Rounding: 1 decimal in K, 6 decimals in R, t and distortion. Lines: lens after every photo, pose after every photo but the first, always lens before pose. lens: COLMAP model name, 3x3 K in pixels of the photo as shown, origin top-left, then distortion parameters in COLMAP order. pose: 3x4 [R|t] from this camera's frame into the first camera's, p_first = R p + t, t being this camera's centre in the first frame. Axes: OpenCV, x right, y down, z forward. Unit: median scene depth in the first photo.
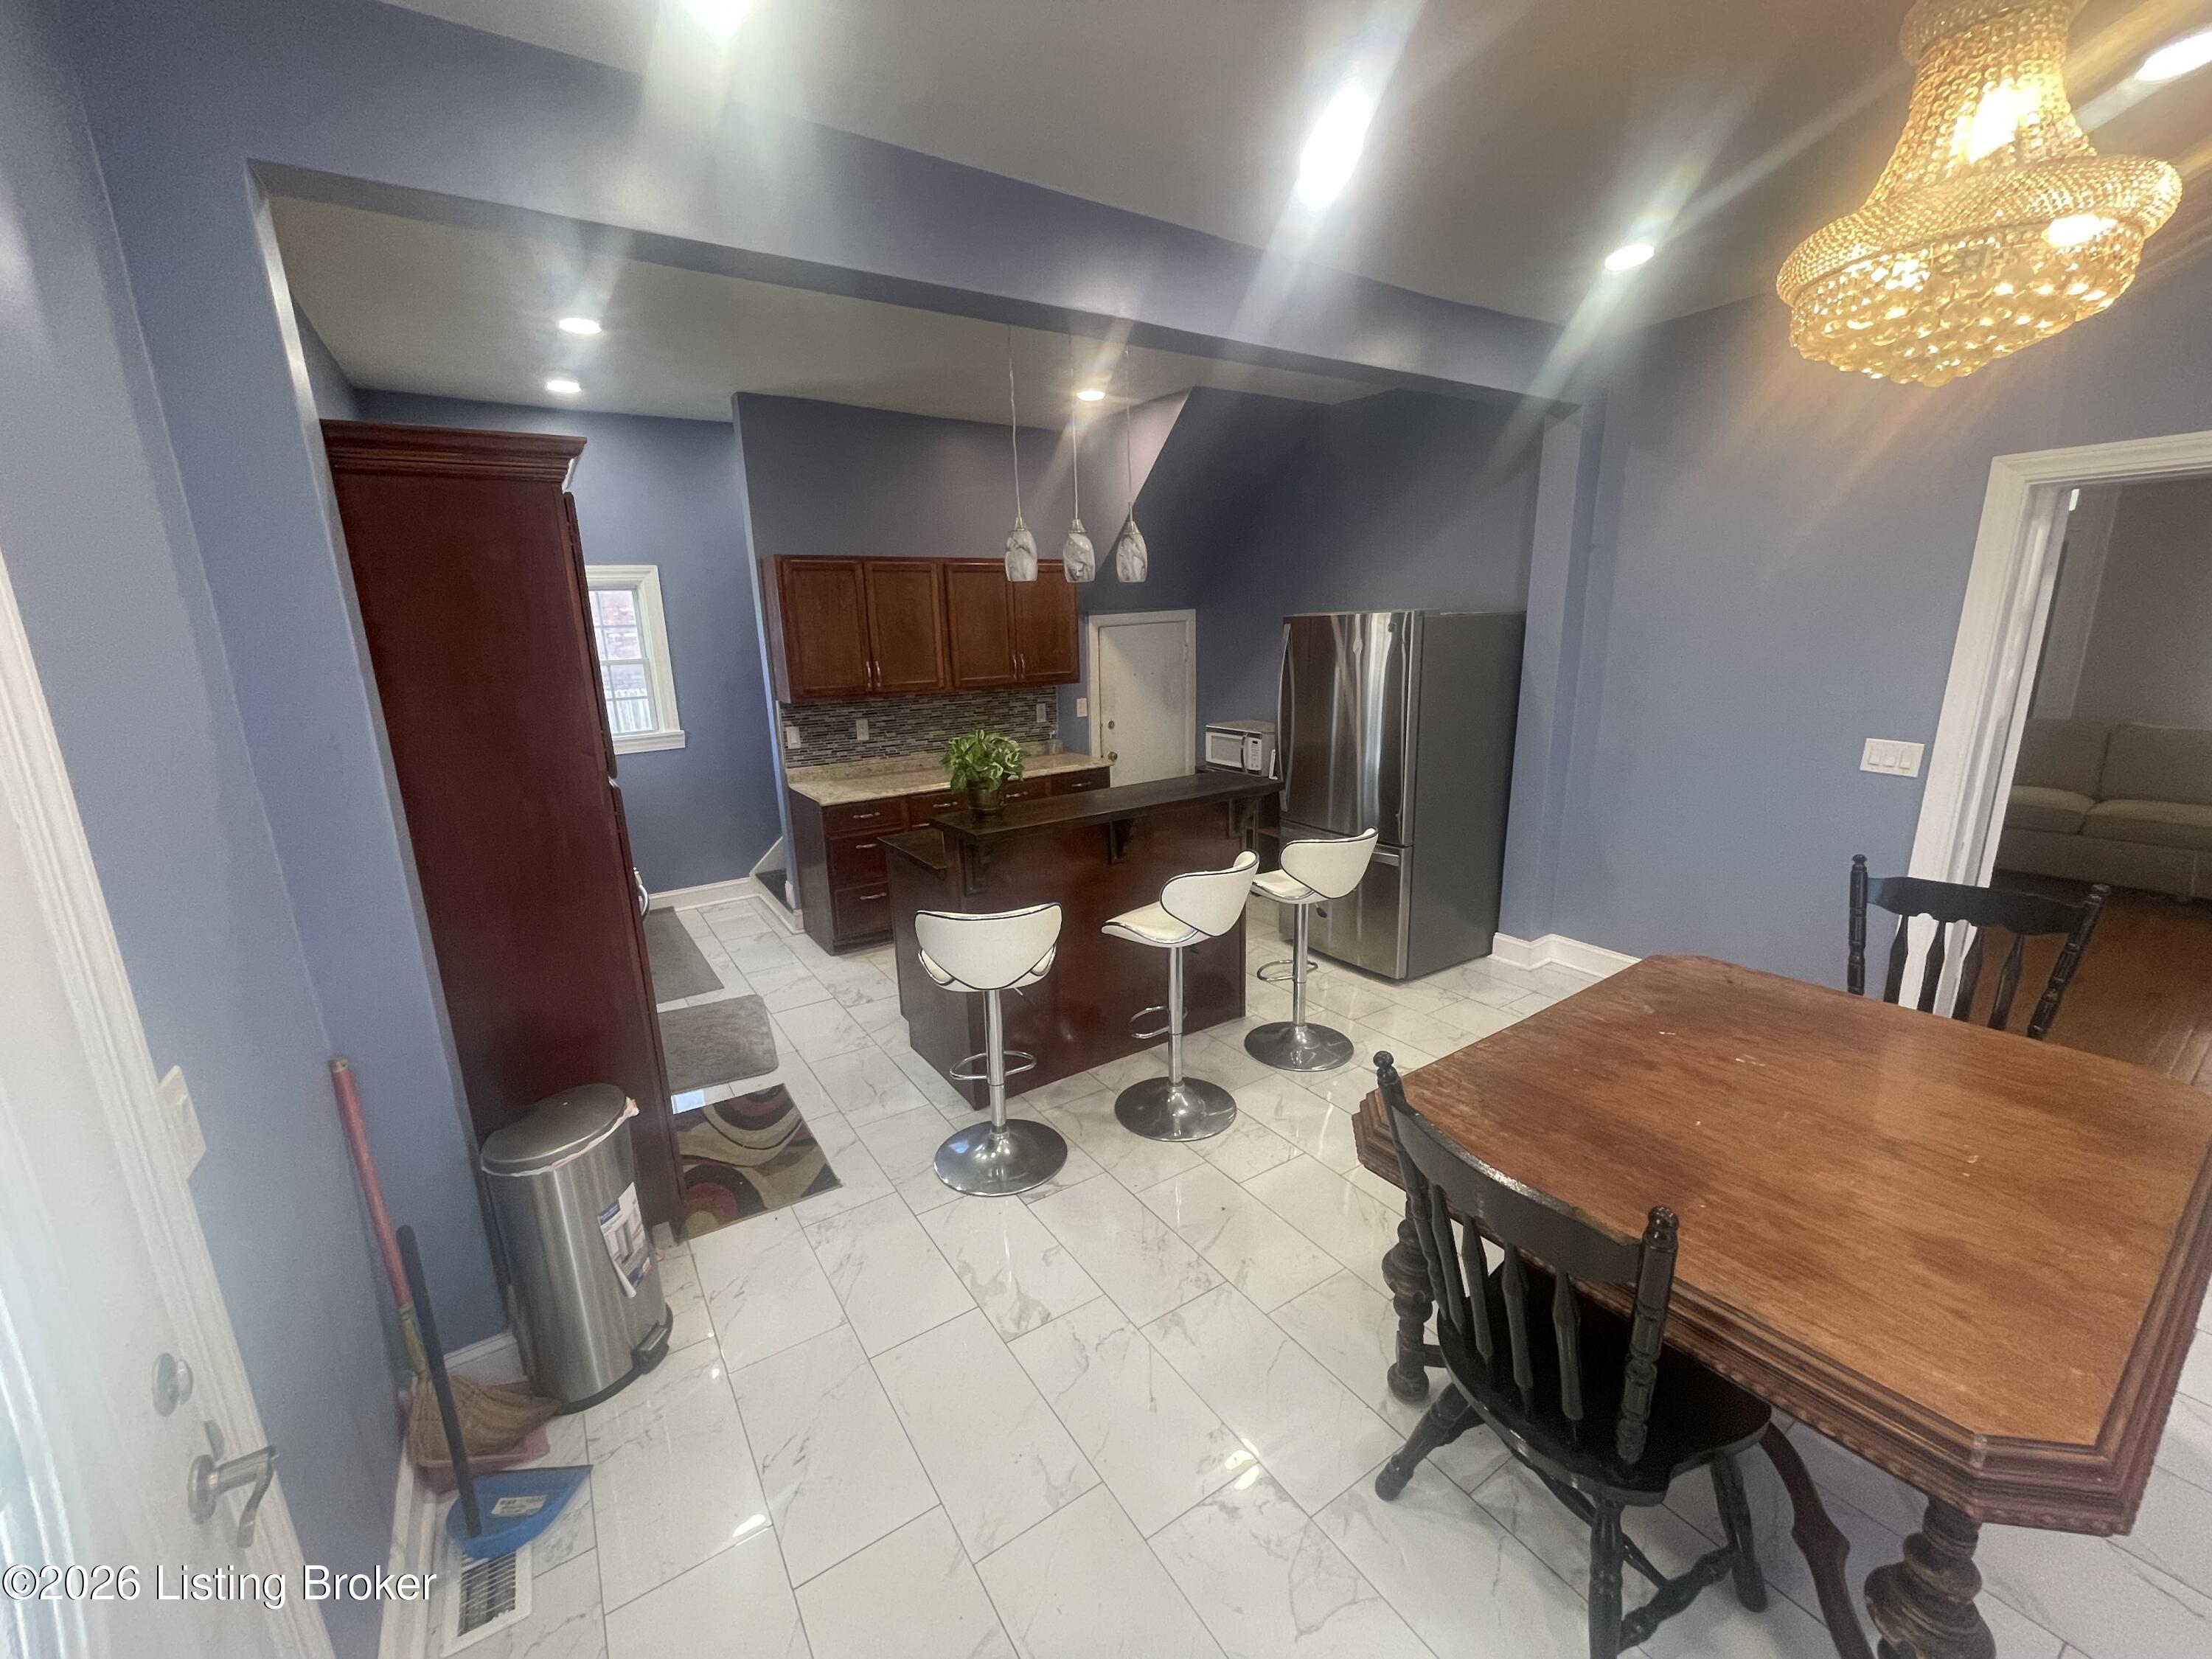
lens RADIAL K [[880.6, 0, 1108.5], [0, 880.6, 827.2], [0, 0, 1]] dist [-0.002357, -0.000744]
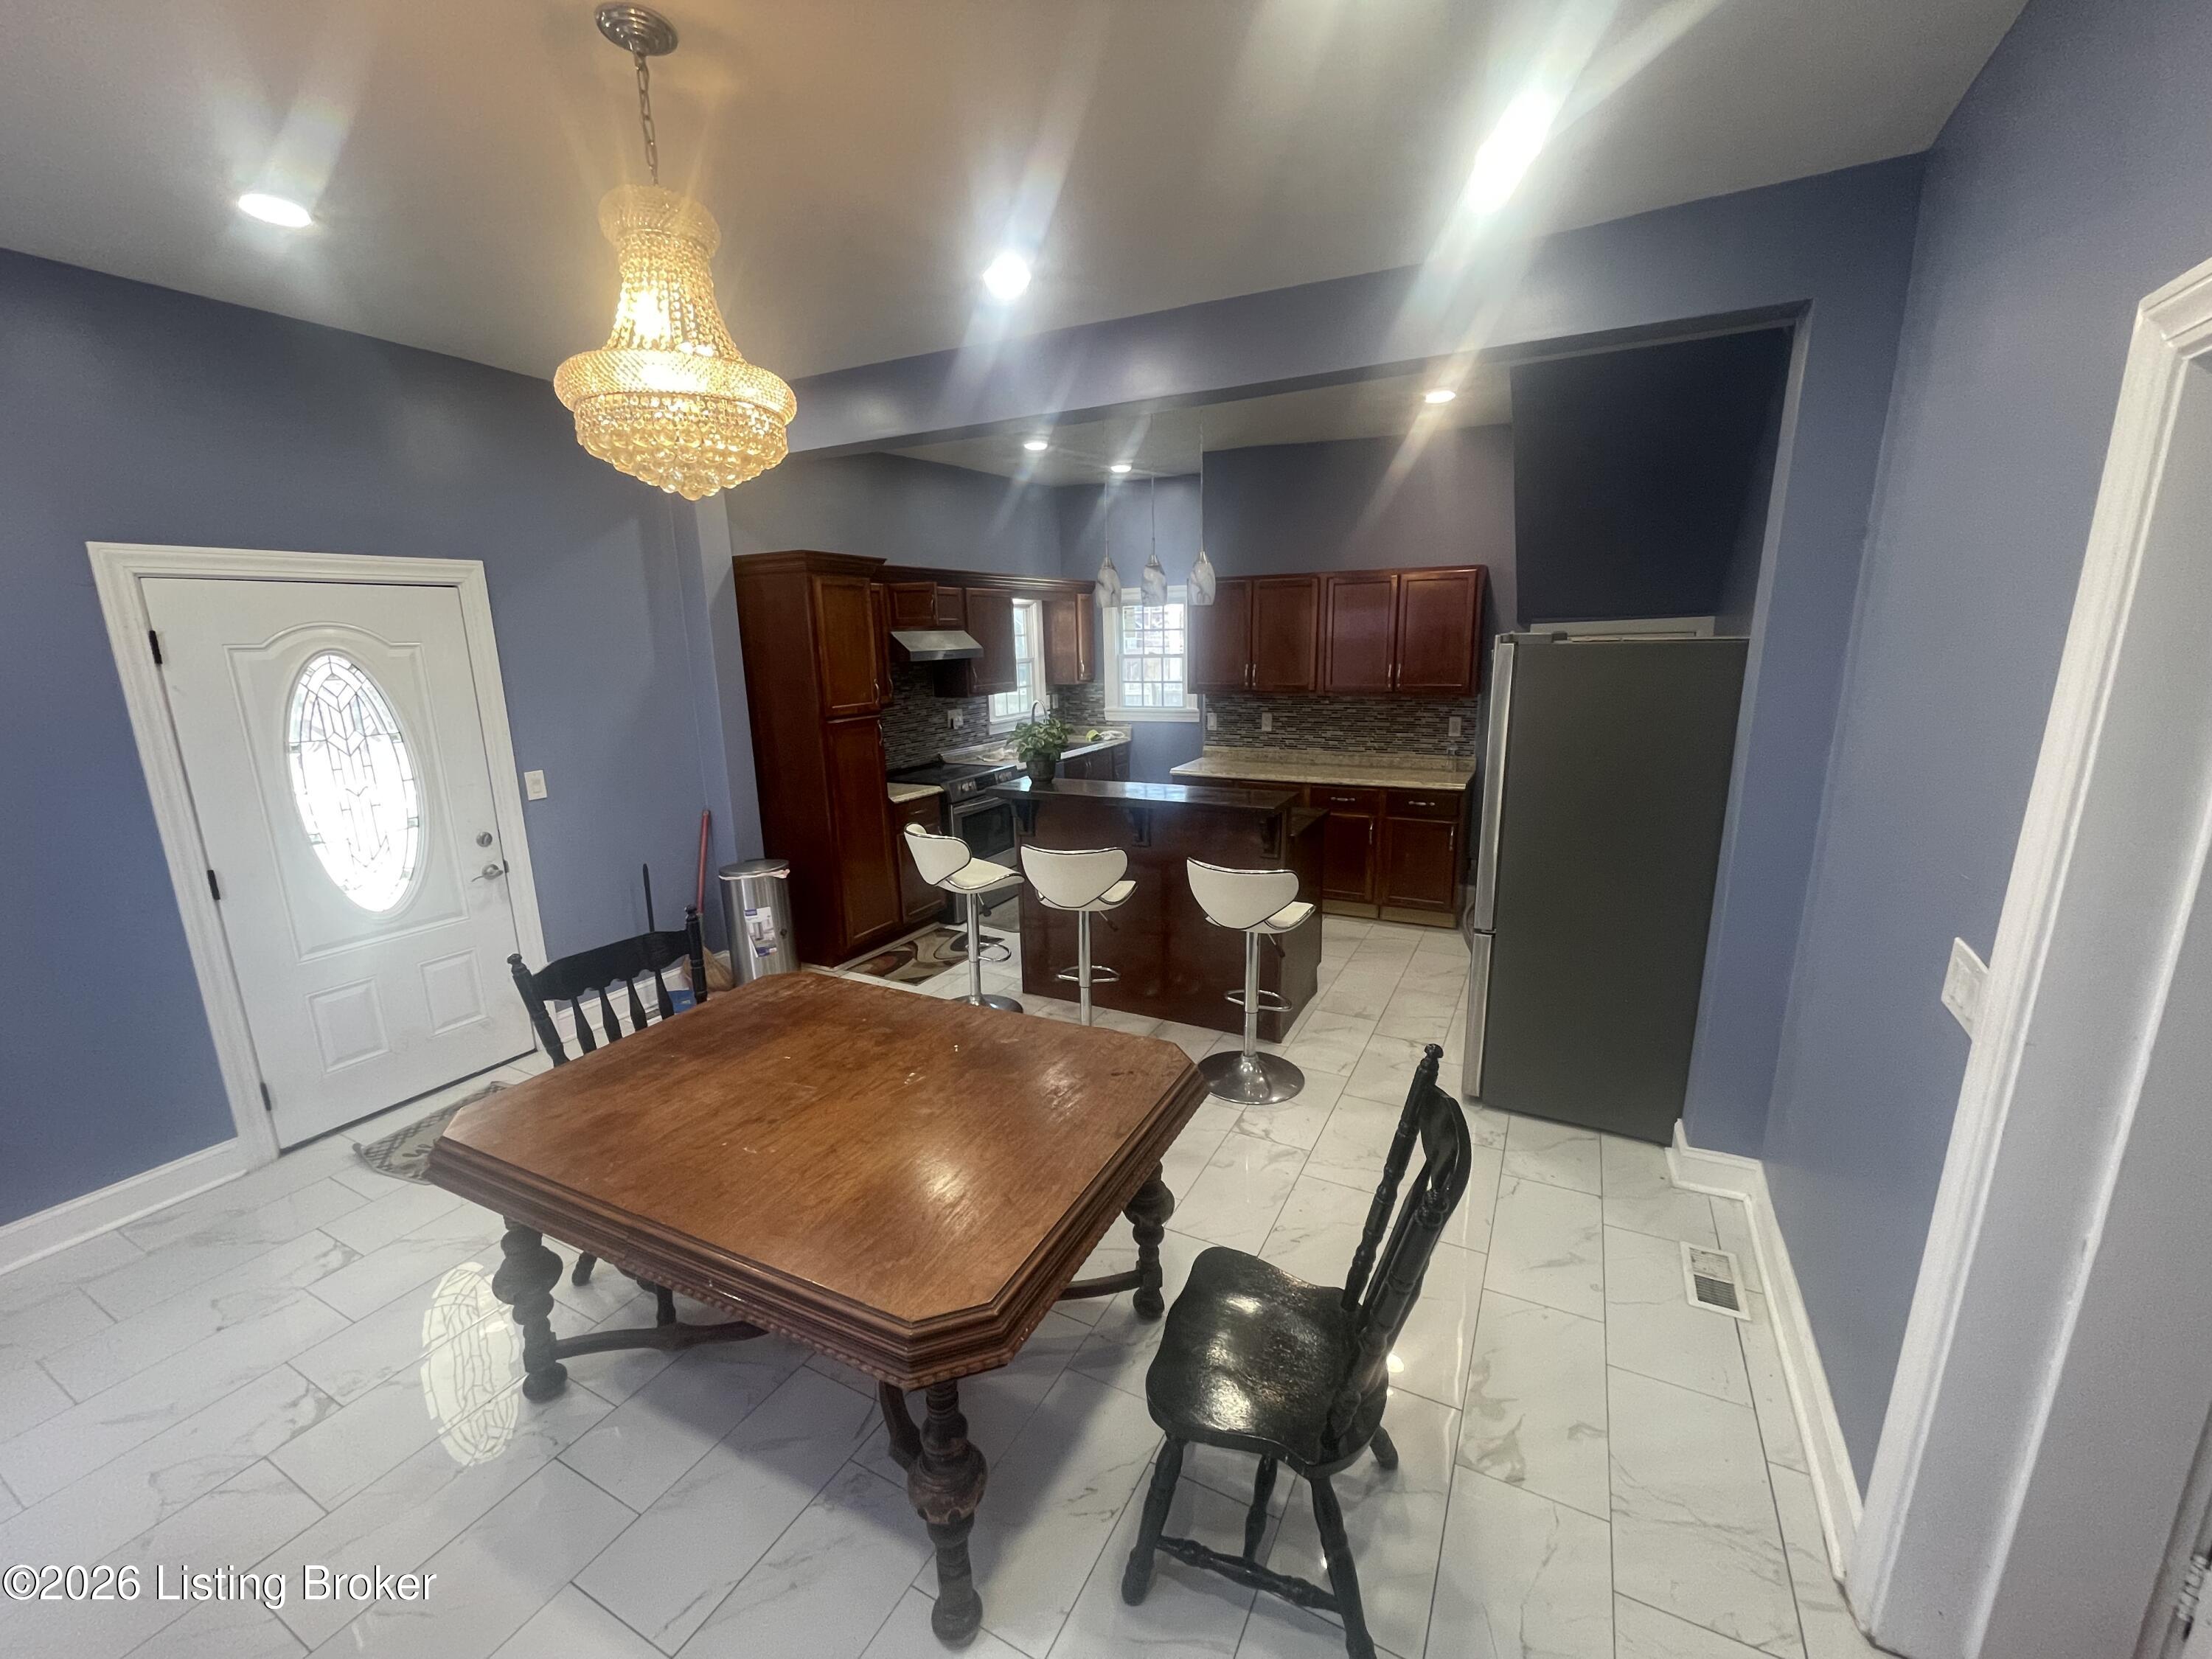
lens RADIAL K [[880.6, 0, 1108.5], [0, 880.6, 827.2], [0, 0, 1]] dist [-0.002357, -0.000744]
pose [[0.484579, 0.206342, -0.850062, 0.654406], [-0.190041, 0.973403, 0.127949, -0.085479], [0.853854, 0.099545, 0.510904, 0.237991]]
